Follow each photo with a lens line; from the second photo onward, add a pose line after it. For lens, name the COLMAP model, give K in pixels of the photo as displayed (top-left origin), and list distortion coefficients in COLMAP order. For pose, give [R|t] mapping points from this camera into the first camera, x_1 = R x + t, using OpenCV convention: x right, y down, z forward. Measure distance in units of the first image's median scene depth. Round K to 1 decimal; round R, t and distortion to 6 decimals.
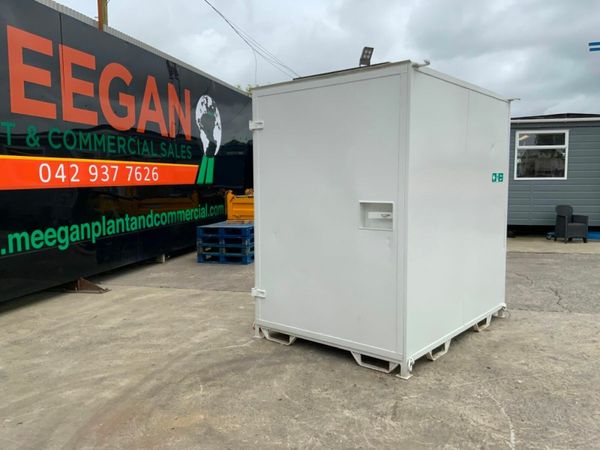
lens RADIAL K [[495.5, 0, 300.0], [0, 495.5, 225.0], [0, 0, 1]] dist [0.107897, -0.235135]
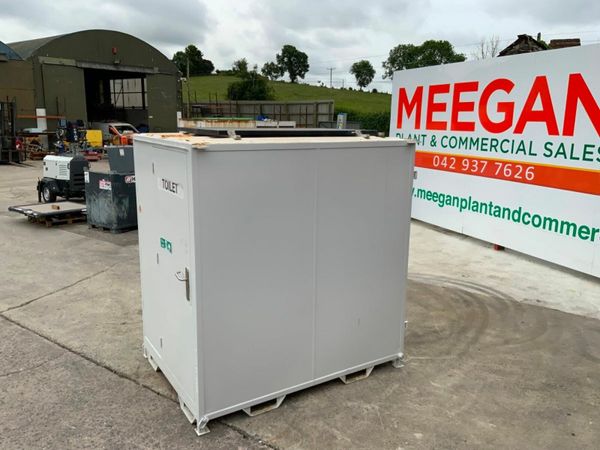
lens RADIAL K [[497.5, 0, 300.0], [0, 497.5, 225.0], [0, 0, 1]] dist [0.065827, -0.138773]
pose [[-0.951273, -0.074405, 0.299239, -0.155078], [0.018158, 0.955250, 0.295243, -0.338681], [-0.307816, 0.286290, -0.907352, 1.688494]]
